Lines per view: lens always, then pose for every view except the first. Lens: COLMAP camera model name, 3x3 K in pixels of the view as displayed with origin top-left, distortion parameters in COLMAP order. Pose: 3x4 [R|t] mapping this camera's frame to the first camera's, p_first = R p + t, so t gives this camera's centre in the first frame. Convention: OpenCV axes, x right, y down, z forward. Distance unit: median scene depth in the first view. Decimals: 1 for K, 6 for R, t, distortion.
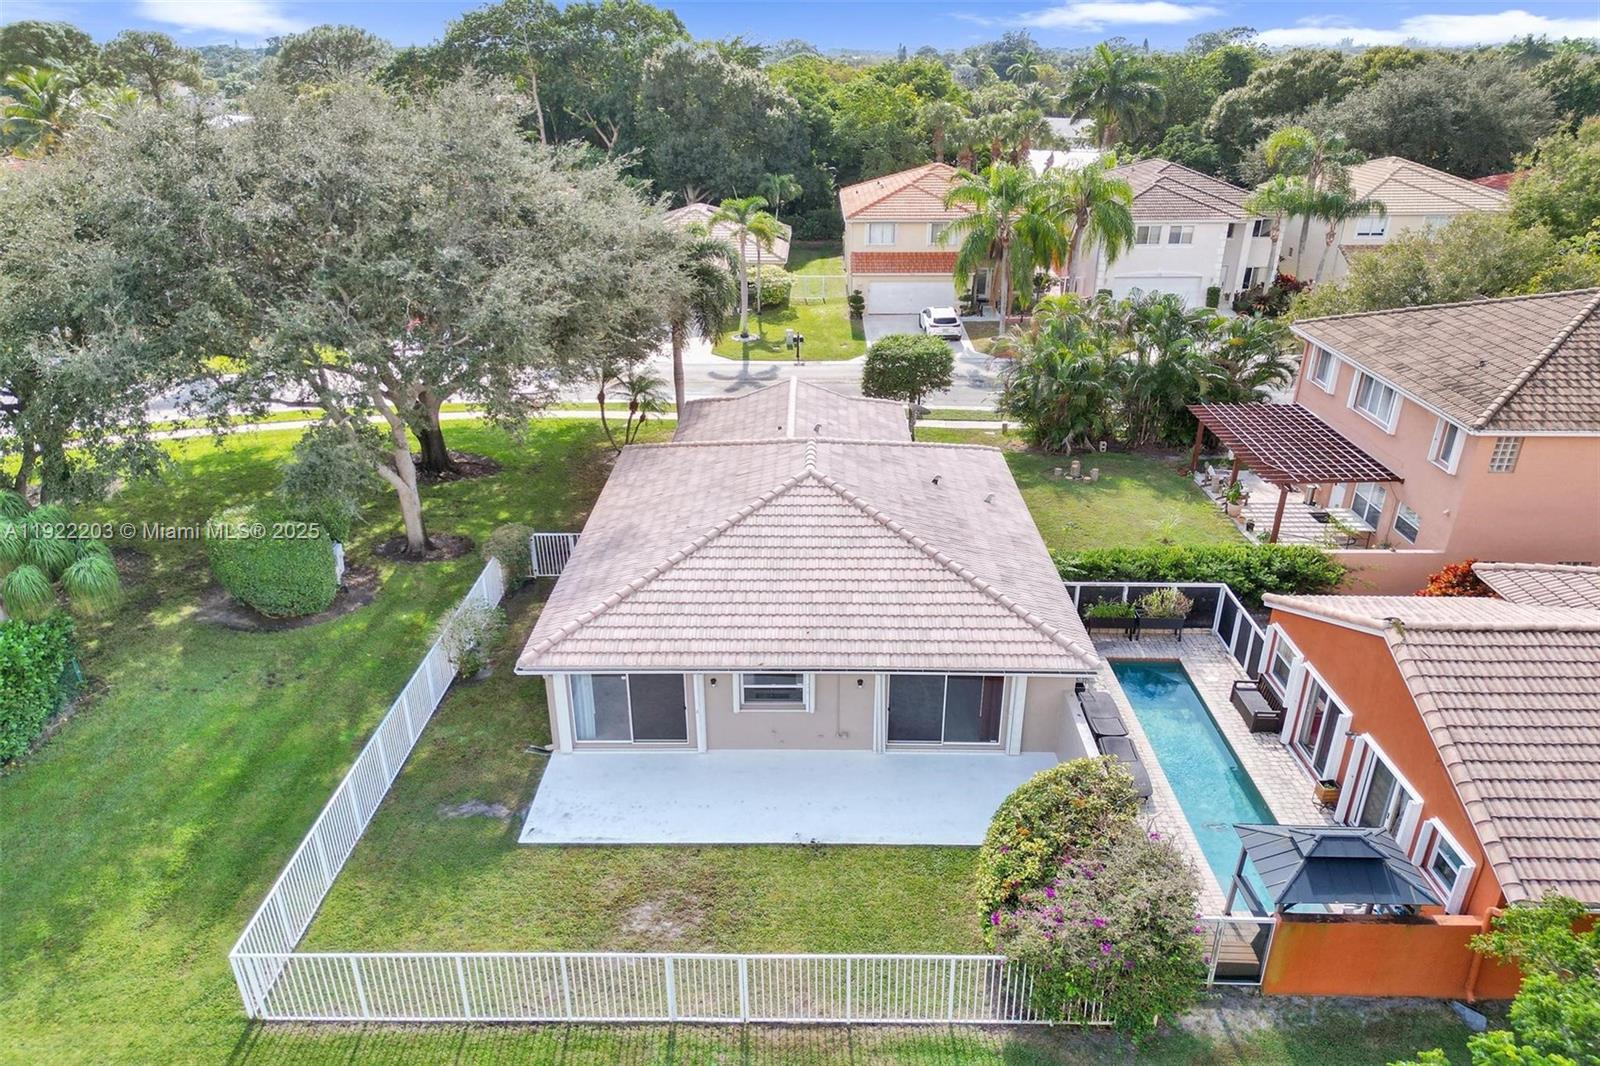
lens RADIAL K [[1124.8, 0, 800.5], [0, 1124.8, 635.9], [0, 0, 1]] dist [0.070283, -0.060559]
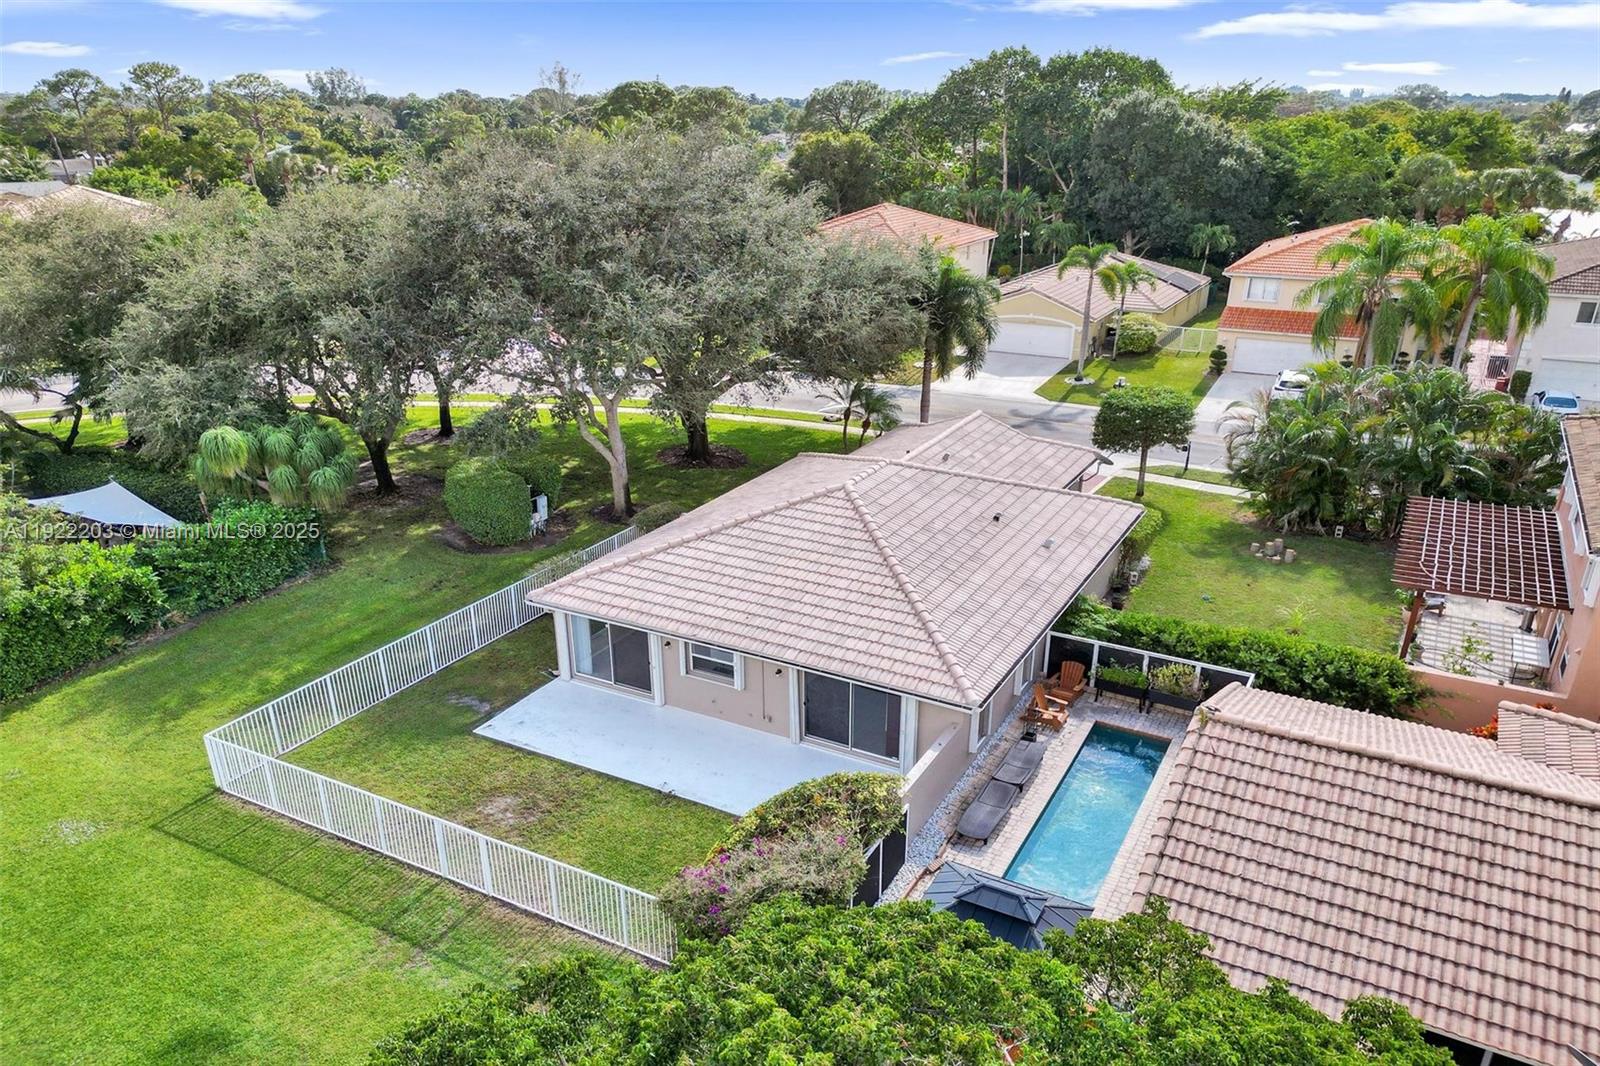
lens RADIAL K [[1130.8, 0, 803.5], [0, 1130.8, 635.2], [0, 0, 1]] dist [0.068529, -0.055490]
pose [[0.883579, 0.198193, -0.424273, 0.498443], [-0.213748, 0.976825, 0.011164, -0.010092], [0.416653, 0.080823, 0.905466, 0.013413]]
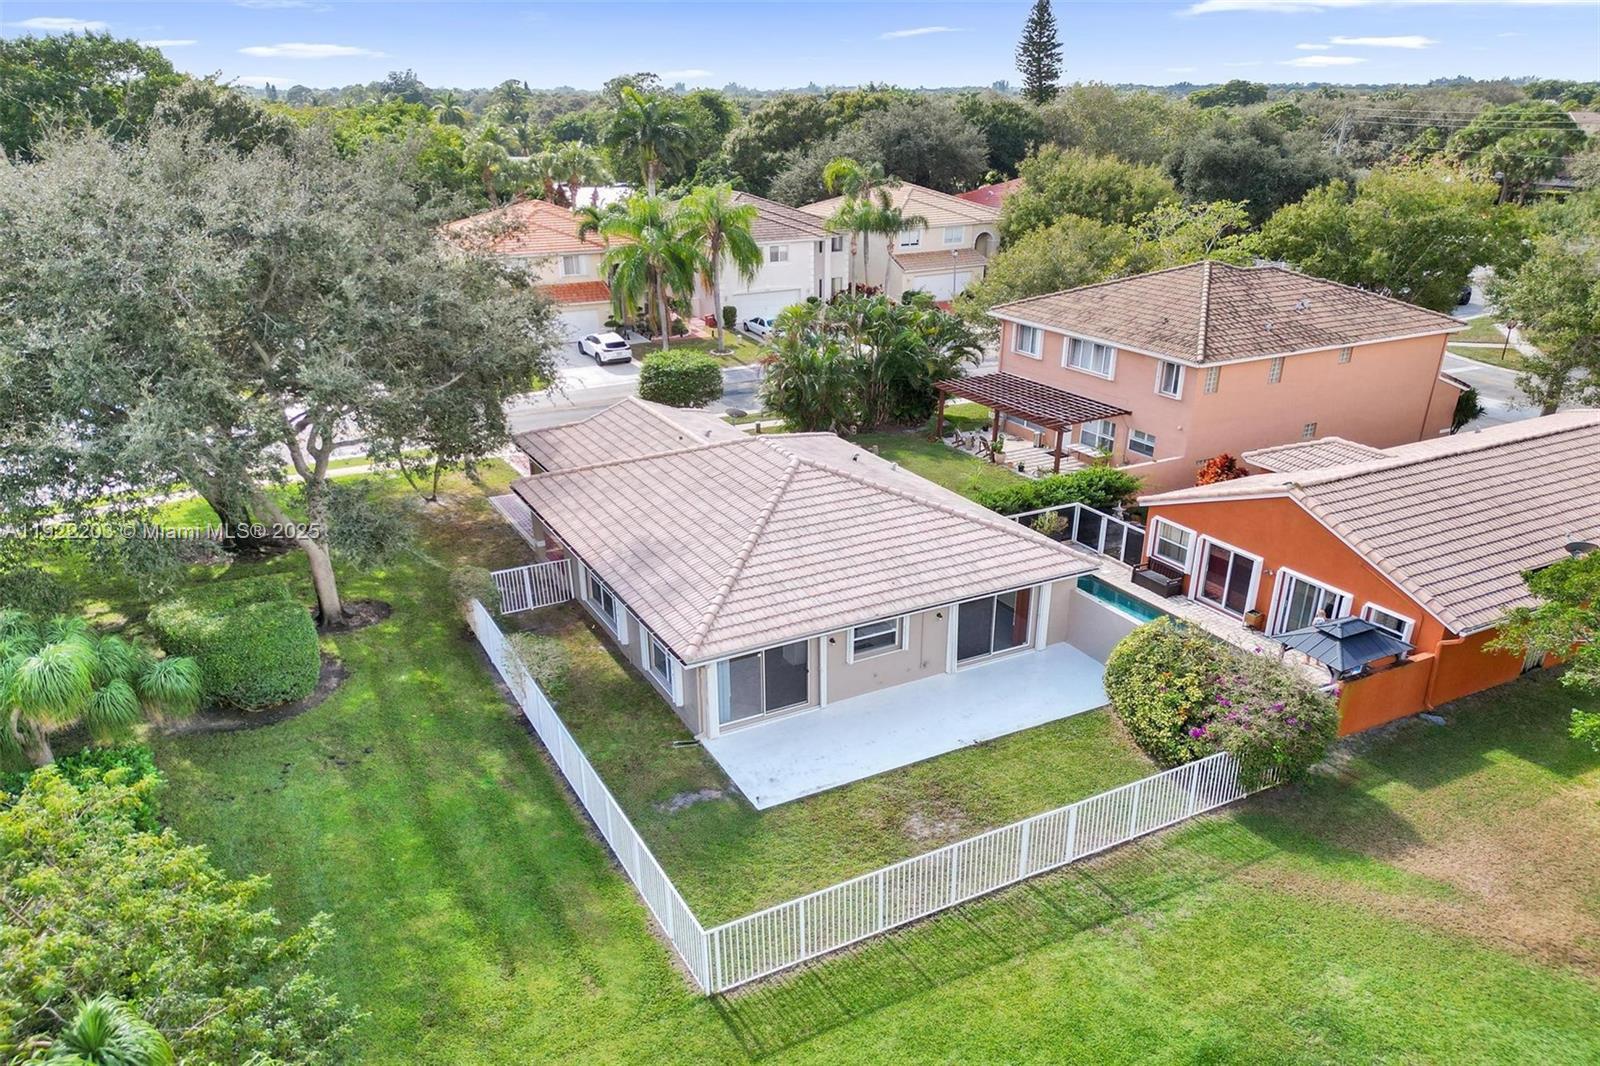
lens RADIAL K [[1124.8, 0, 800.5], [0, 1124.8, 635.9], [0, 0, 1]] dist [0.070283, -0.060559]
pose [[0.874999, -0.211203, 0.435627, -0.563719], [0.223634, 0.974397, 0.023223, 0.001633], [-0.429378, 0.077101, 0.899828, -0.010634]]
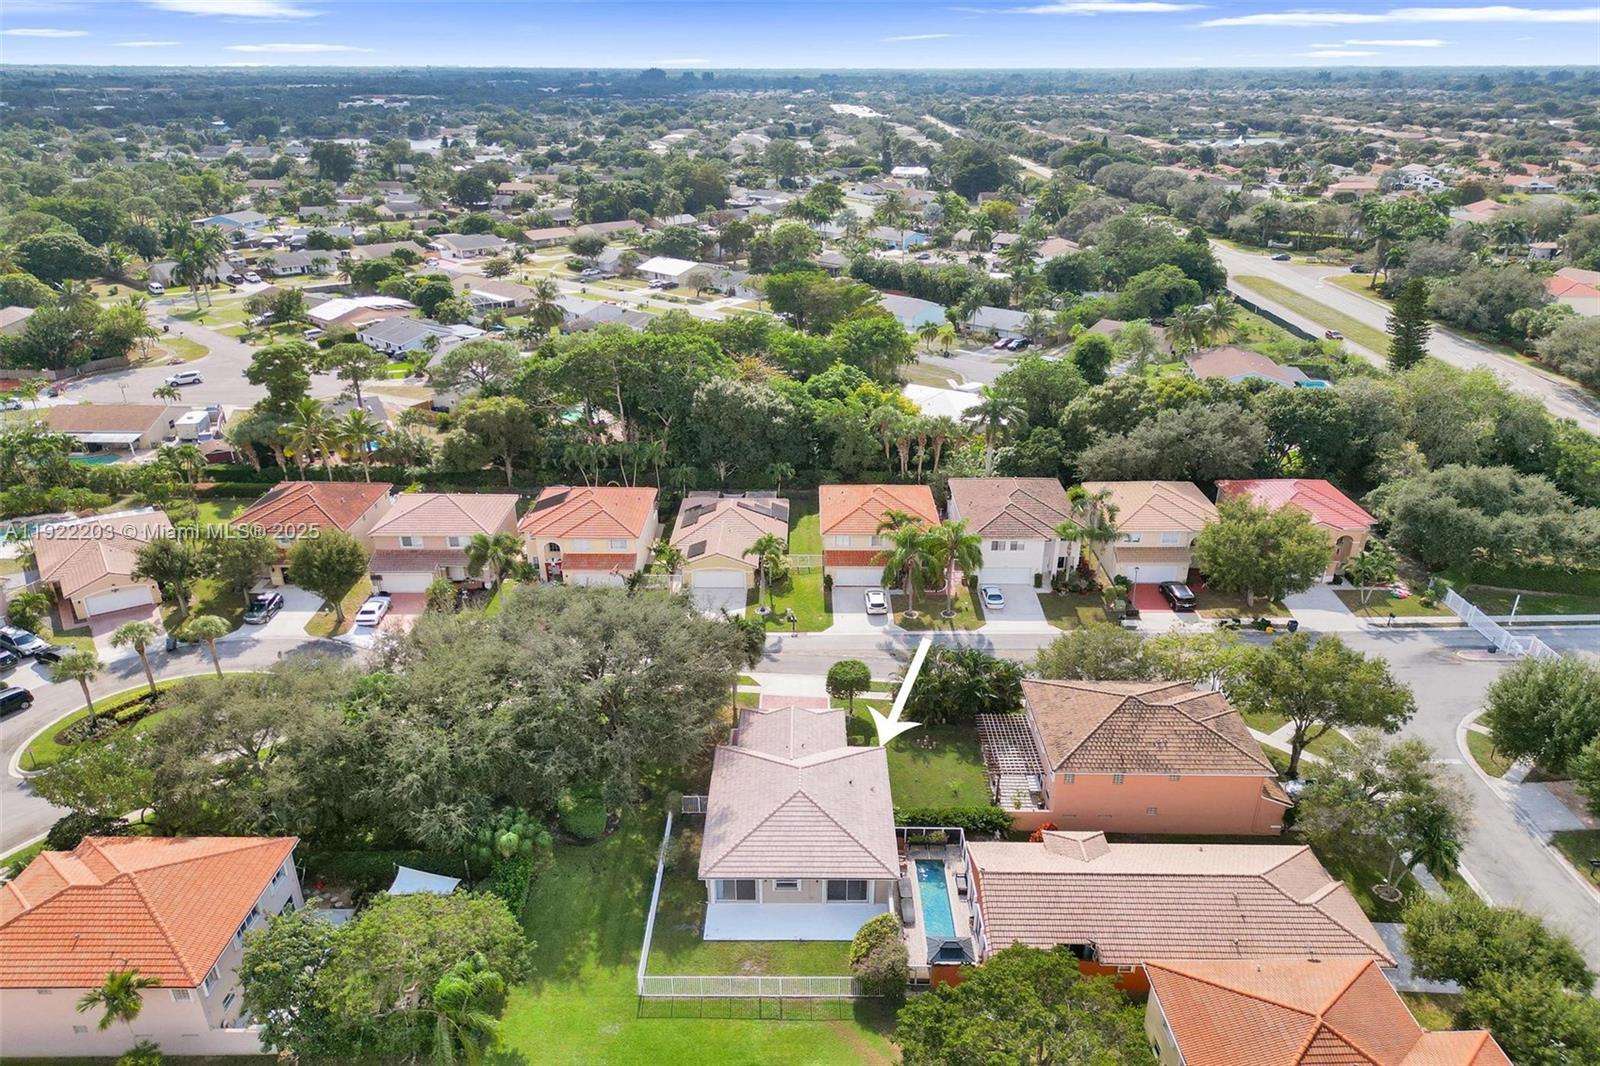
lens RADIAL K [[1145.0, 0, 802.7], [0, 1145.0, 630.4], [0, 0, 1]] dist [0.067561, -0.049873]
pose [[0.999973, -0.002897, 0.006732, -0.001236], [0.002951, 0.999963, -0.008022, -0.536174], [-0.006708, 0.008042, 0.999945, -1.807833]]
